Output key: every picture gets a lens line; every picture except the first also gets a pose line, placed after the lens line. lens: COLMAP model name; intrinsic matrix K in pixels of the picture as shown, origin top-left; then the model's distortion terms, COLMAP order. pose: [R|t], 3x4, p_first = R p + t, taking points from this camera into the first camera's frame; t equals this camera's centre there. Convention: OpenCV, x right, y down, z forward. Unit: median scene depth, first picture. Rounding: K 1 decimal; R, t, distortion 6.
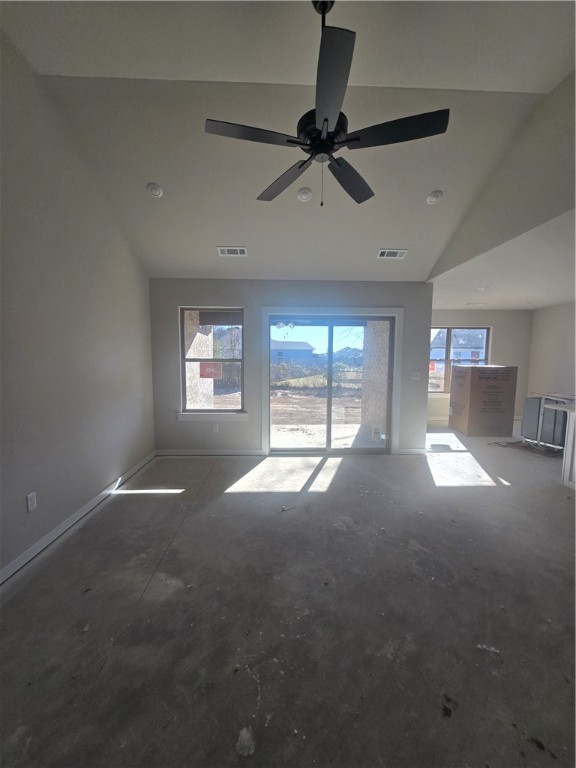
lens RADIAL K [[316.8, 0, 289.5], [0, 316.8, 387.4], [0, 0, 1]] dist [-0.000588, -0.000020]
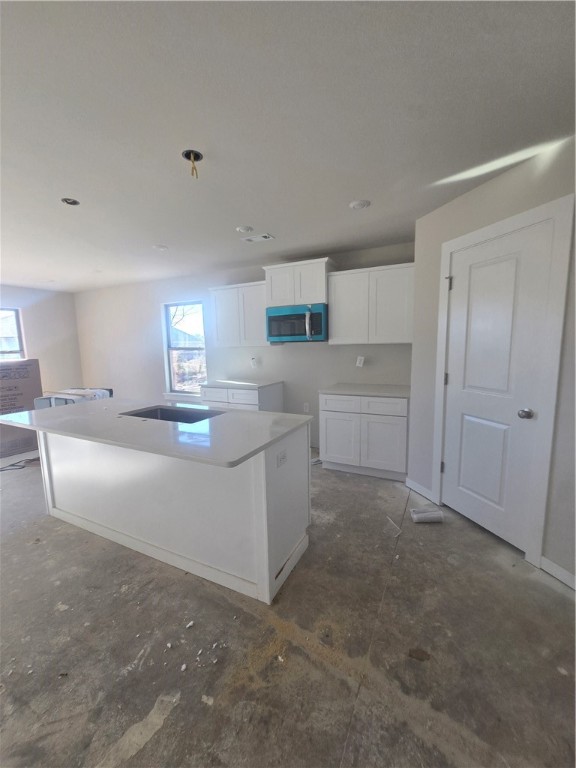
lens RADIAL K [[316.8, 0, 289.5], [0, 316.8, 387.4], [0, 0, 1]] dist [-0.000588, -0.000020]
pose [[0.476550, -0.134228, 0.868840, 0.438900], [0.107265, 0.989770, 0.094077, -0.003361], [-0.872579, 0.048364, 0.486073, 0.094123]]
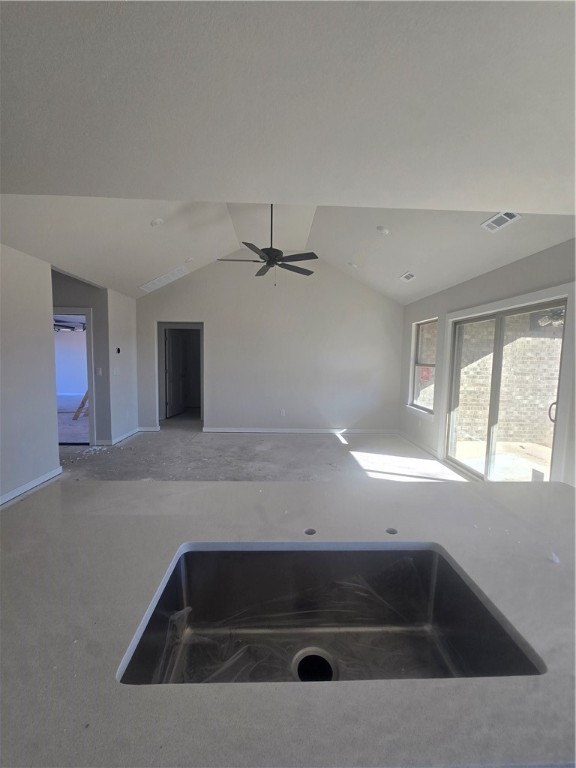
lens RADIAL K [[316.8, 0, 289.5], [0, 316.8, 387.4], [0, 0, 1]] dist [-0.000588, -0.000020]
pose [[0.009791, 0.089828, -0.995909, 0.825888], [-0.112922, 0.989685, 0.088156, -0.044326], [0.993556, 0.111597, 0.019834, 0.425866]]
